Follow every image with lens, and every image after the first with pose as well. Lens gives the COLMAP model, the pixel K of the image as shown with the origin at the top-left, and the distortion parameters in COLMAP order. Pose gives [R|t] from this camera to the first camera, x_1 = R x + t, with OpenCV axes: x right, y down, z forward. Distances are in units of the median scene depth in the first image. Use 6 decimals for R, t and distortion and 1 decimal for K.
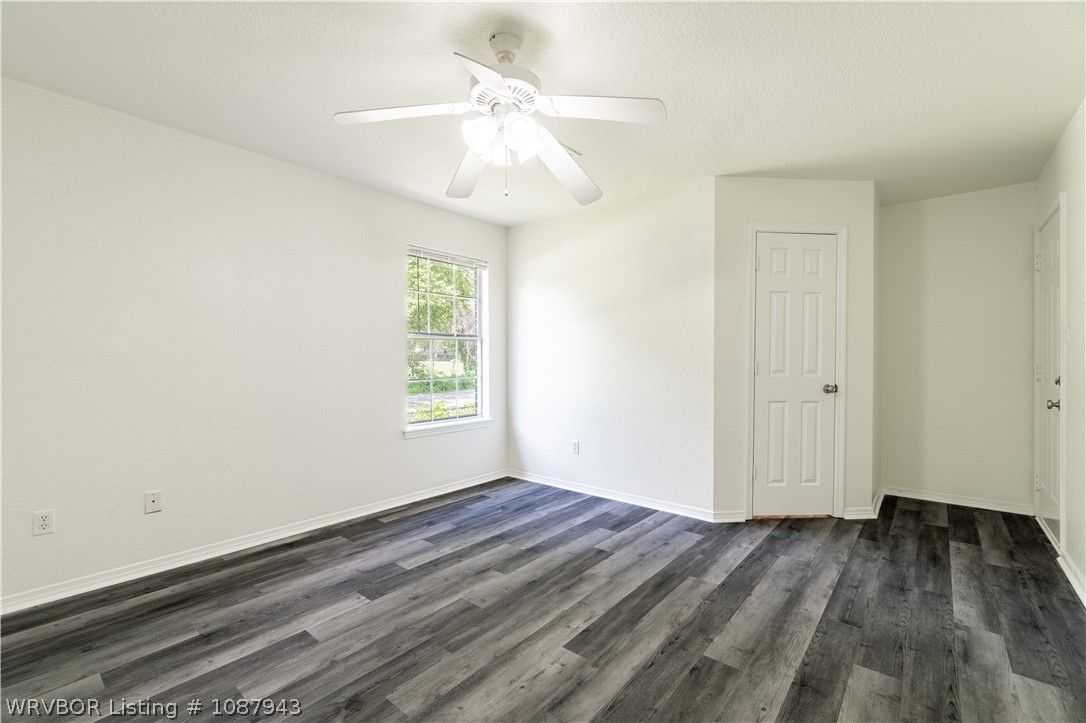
lens RADIAL K [[468.4, 0, 543.0], [0, 468.4, 361.5], [0, 0, 1]] dist [0.002107, 0.000107]
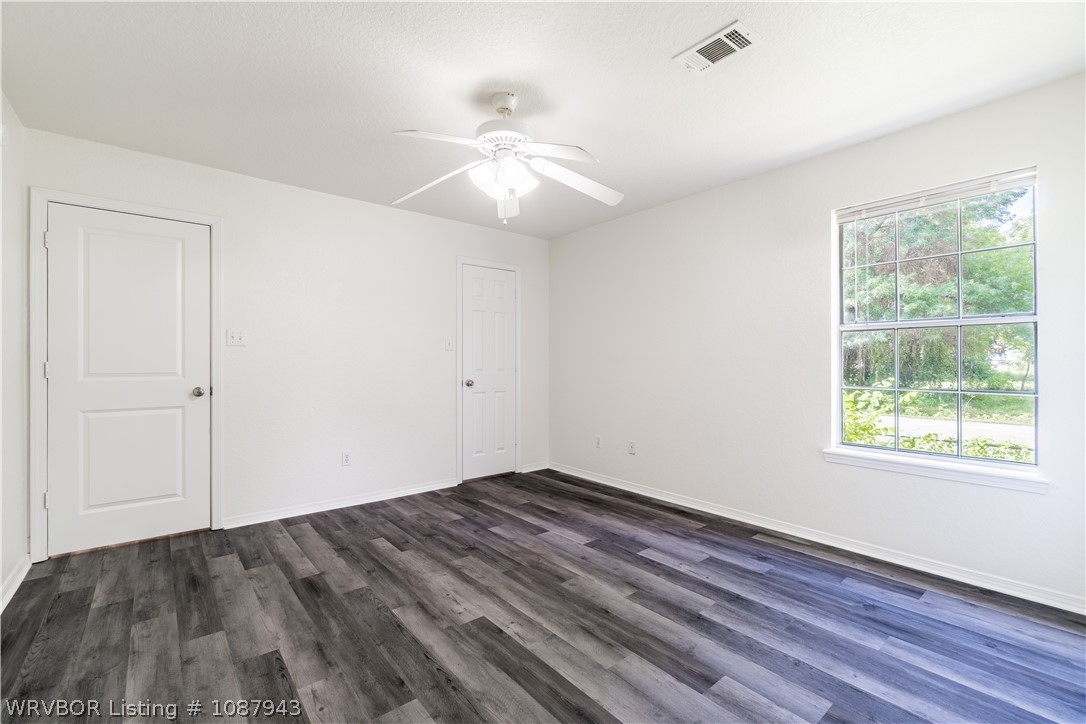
lens RADIAL K [[468.4, 0, 543.0], [0, 468.4, 362.0], [0, 0, 1]] dist [0.002107, 0.000107]
pose [[-0.187221, 0.000362, -0.982318, 0.842198], [-0.002330, 0.999997, 0.000812, 0.001339], [0.982315, 0.002441, -0.187219, 1.019431]]
